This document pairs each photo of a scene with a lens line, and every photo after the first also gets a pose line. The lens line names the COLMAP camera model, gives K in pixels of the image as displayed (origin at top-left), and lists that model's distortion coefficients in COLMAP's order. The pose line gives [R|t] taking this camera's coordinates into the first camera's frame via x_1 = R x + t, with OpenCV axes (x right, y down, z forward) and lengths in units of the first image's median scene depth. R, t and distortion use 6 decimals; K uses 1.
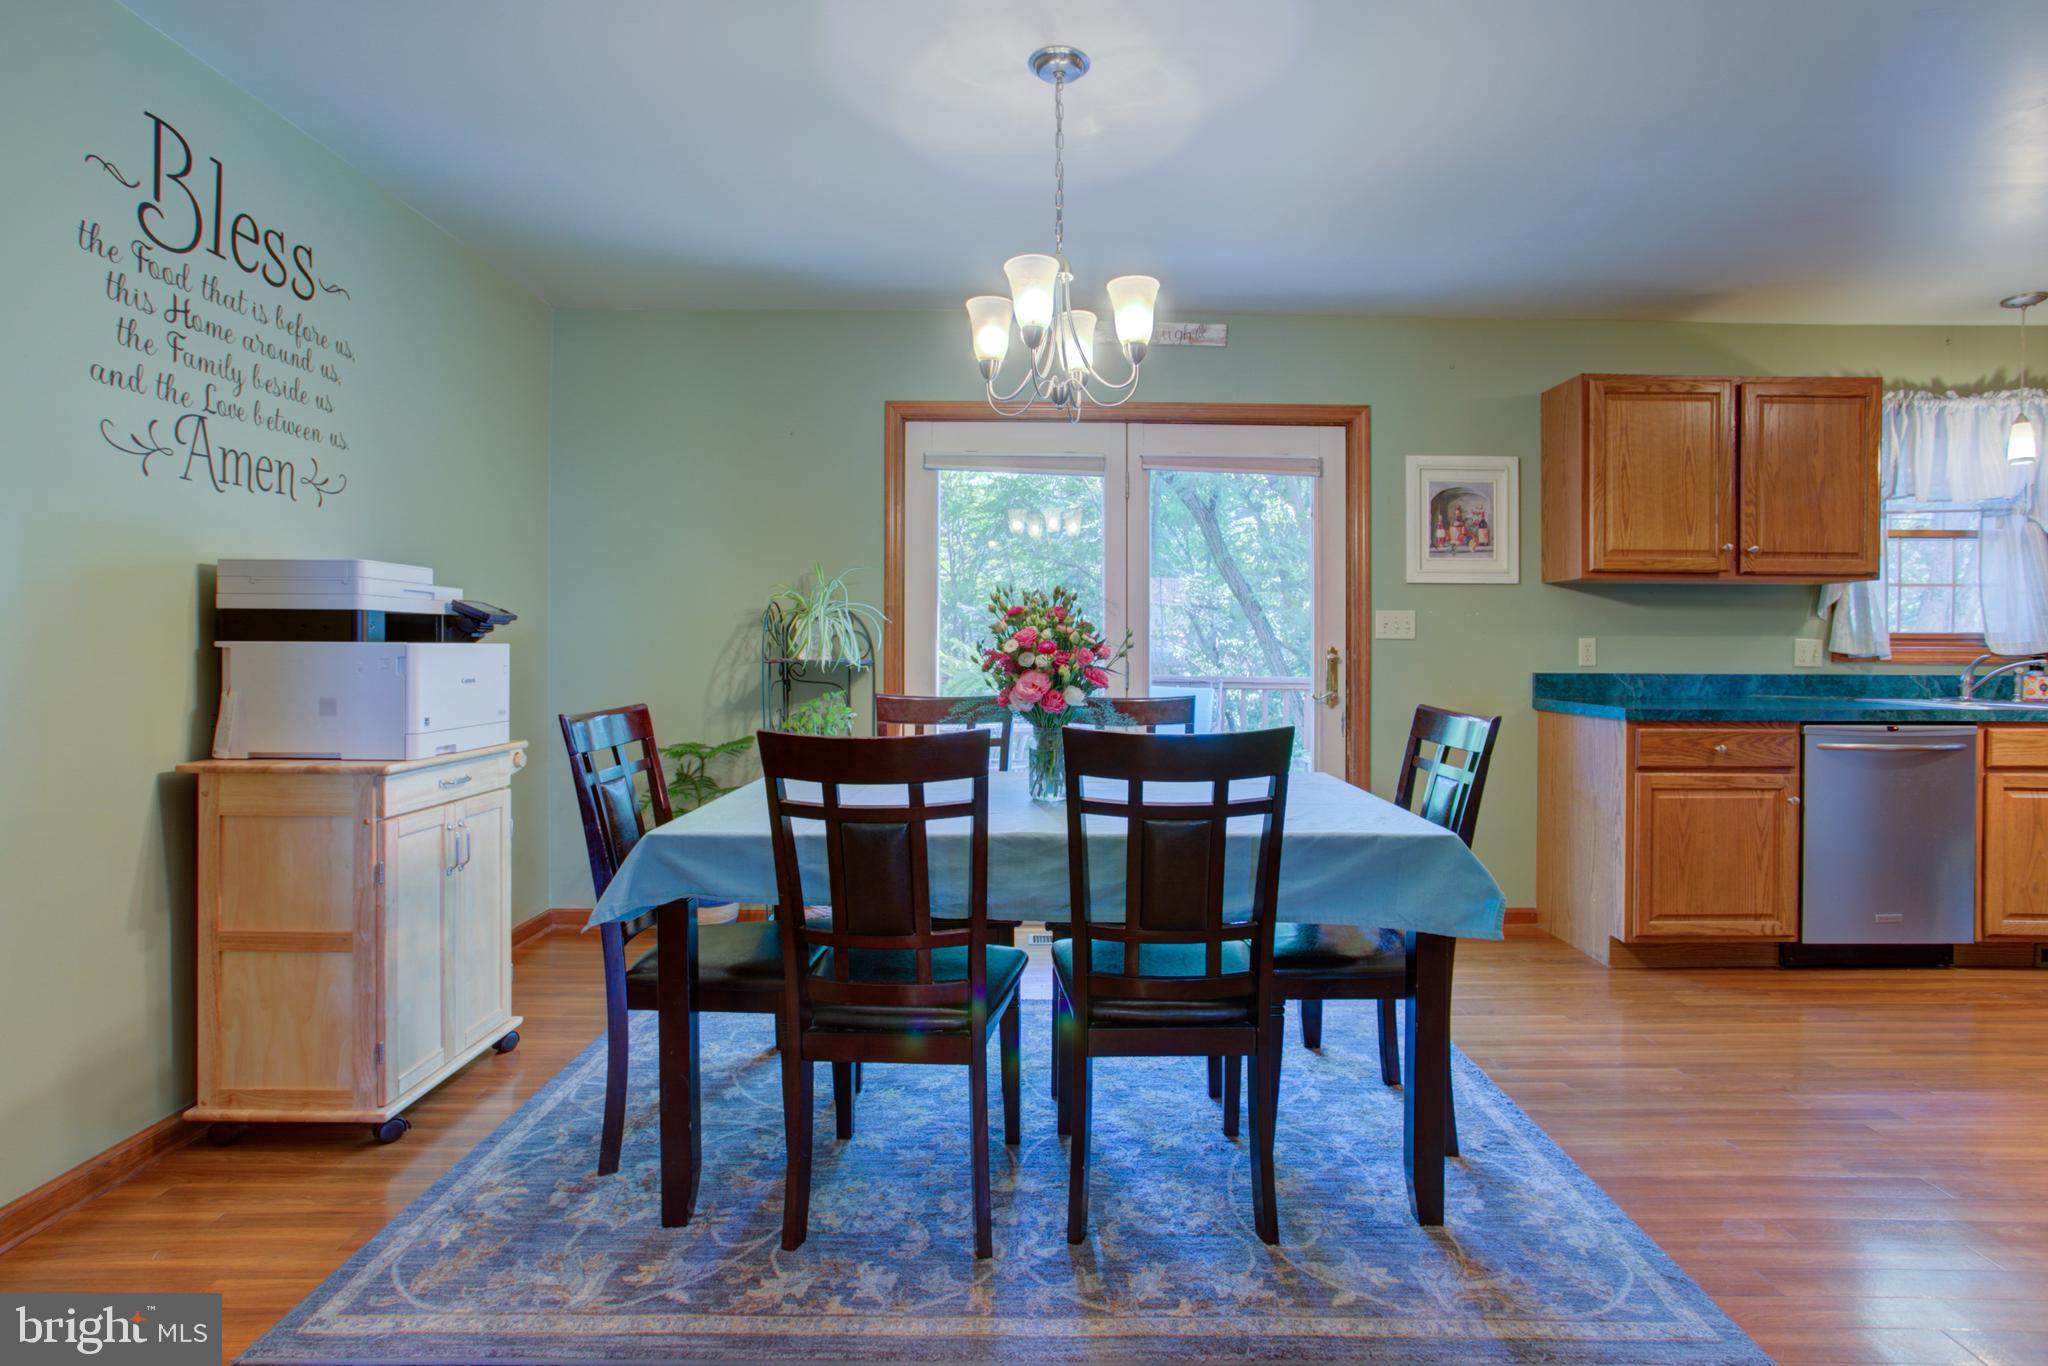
lens RADIAL K [[1007.2, 0, 1046.8], [0, 1007.2, 647.8], [0, 0, 1]] dist [-0.044093, 0.030375]
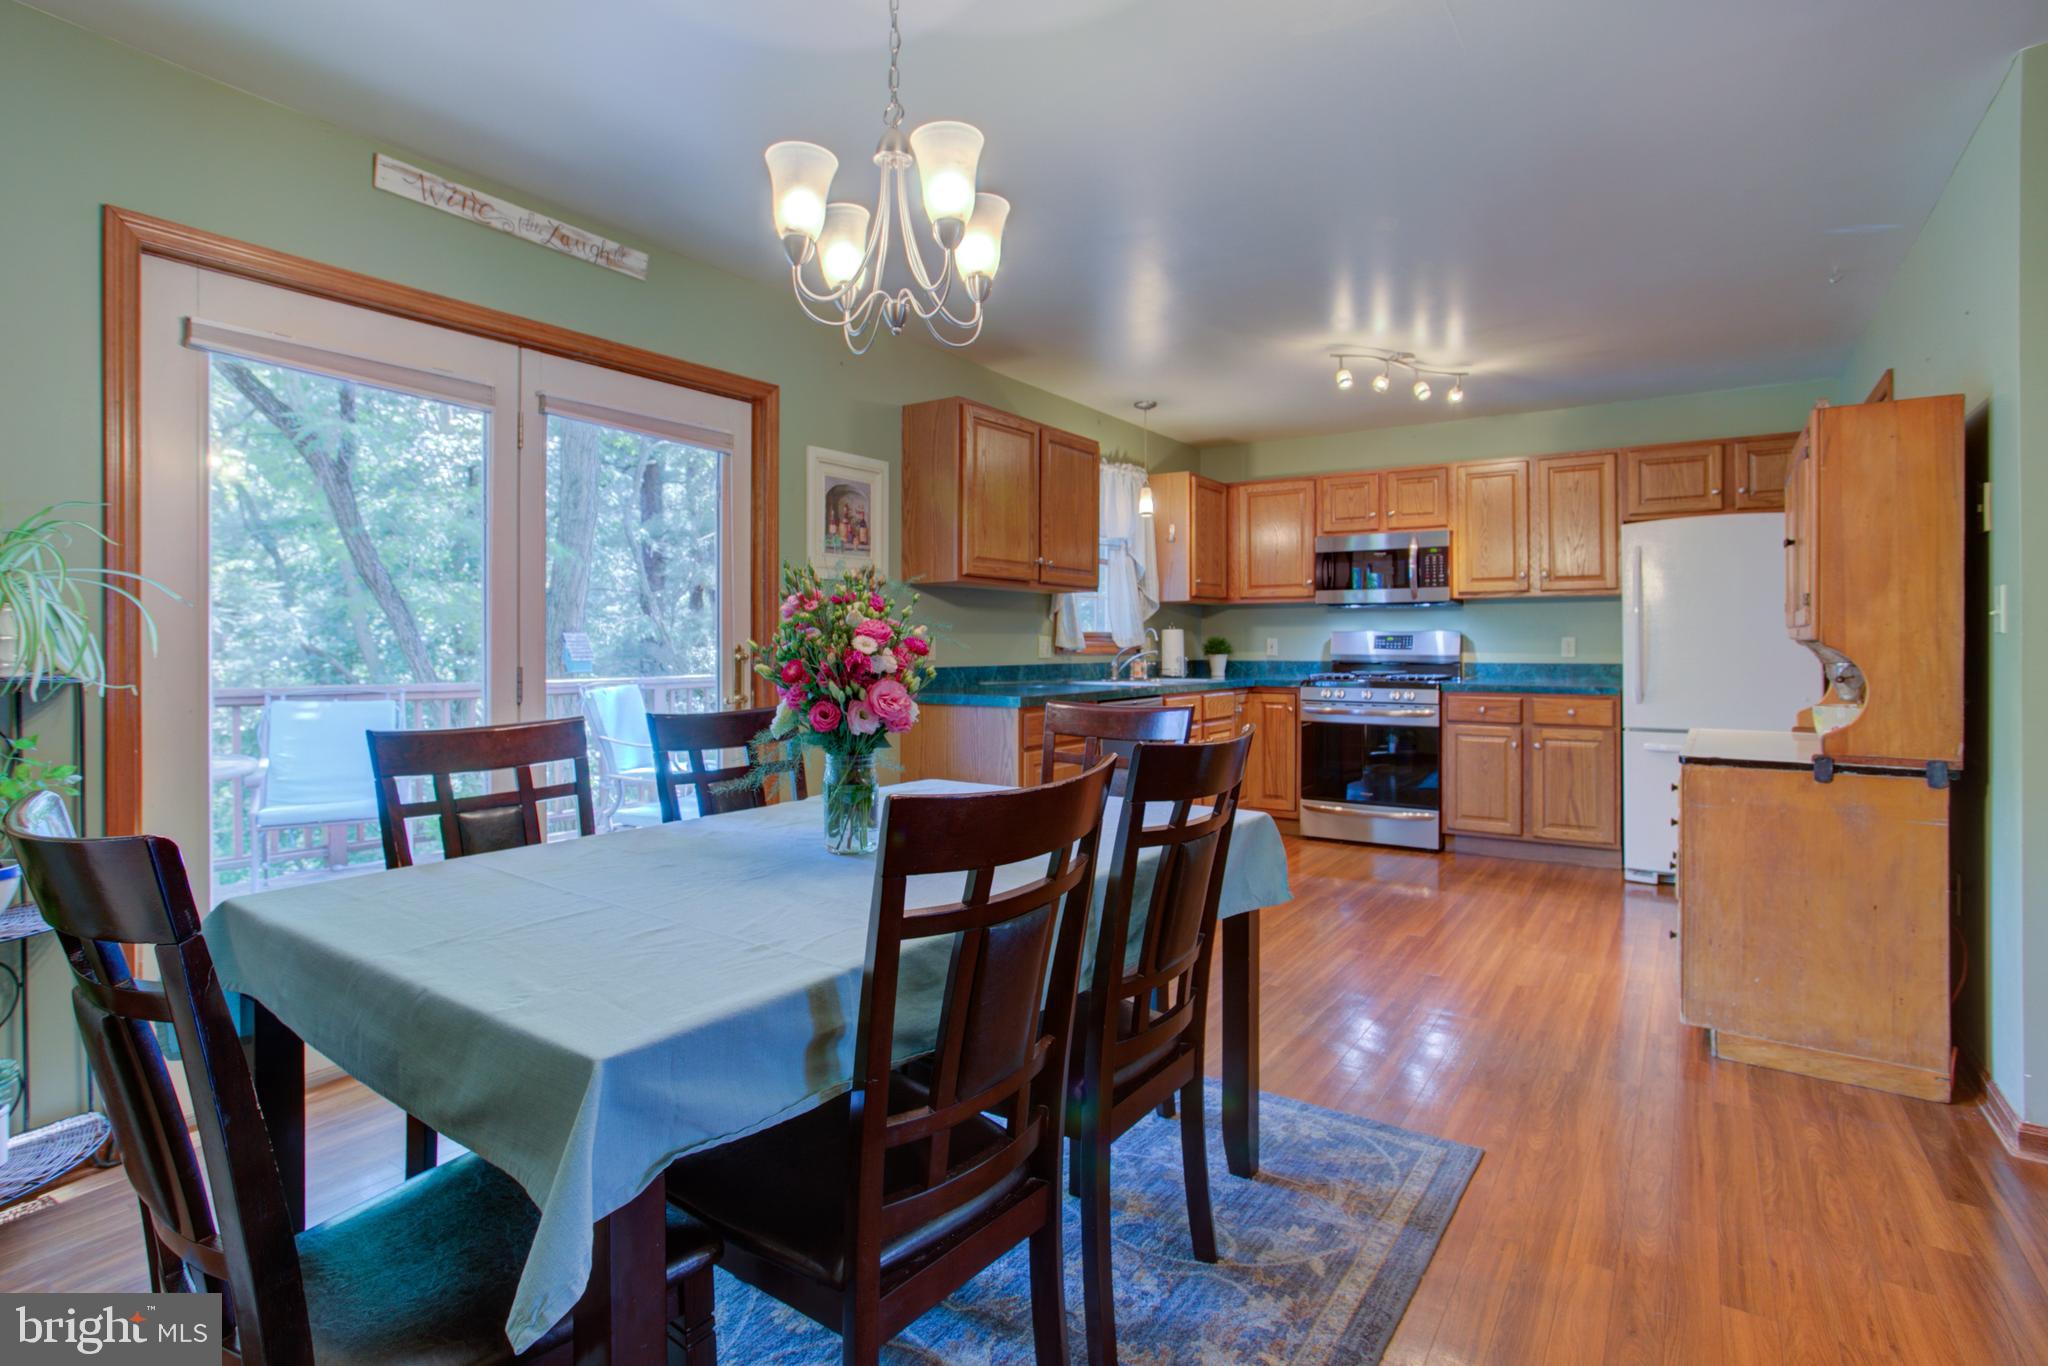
lens RADIAL K [[1009.2, 0, 1025.4], [0, 1009.2, 634.4], [0, 0, 1]] dist [-0.039670, 0.000420]
pose [[0.578330, 0.002340, 0.815799, -0.363041], [0.006258, 0.999954, -0.007304, -0.002152], [-0.815779, 0.009330, 0.578289, 0.319260]]
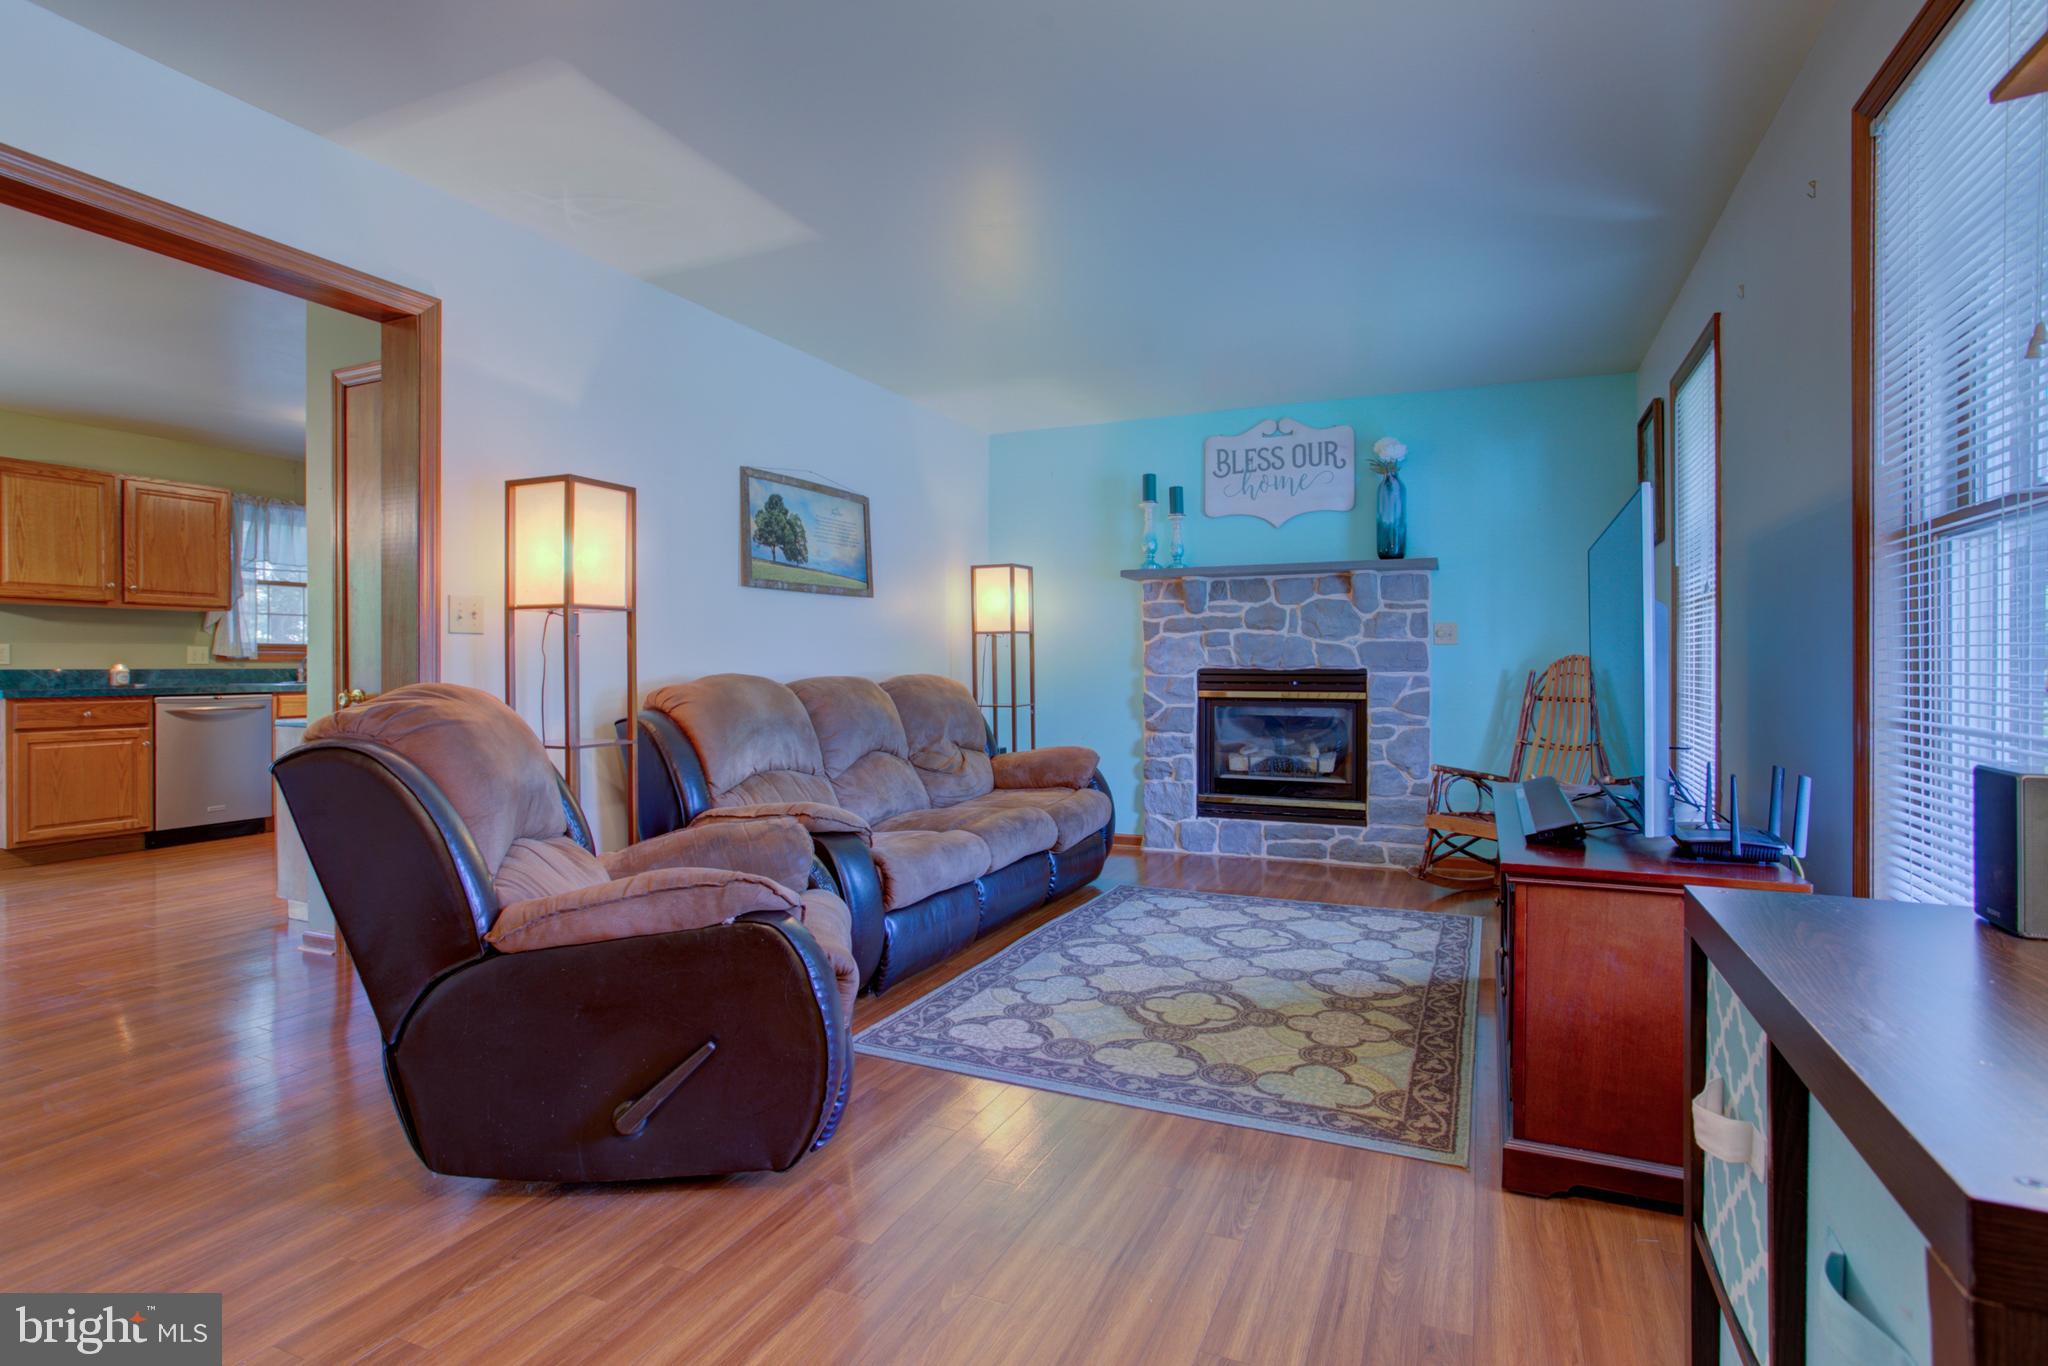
lens RADIAL K [[1000.6, 0, 1034.8], [0, 1000.6, 666.6], [0, 0, 1]] dist [0.001262, 0.001018]
pose [[0.423904, -0.008417, 0.905668, -0.120897], [0.006506, 0.999959, 0.006248, 0.025980], [-0.905684, 0.003244, 0.423941, -1.022484]]
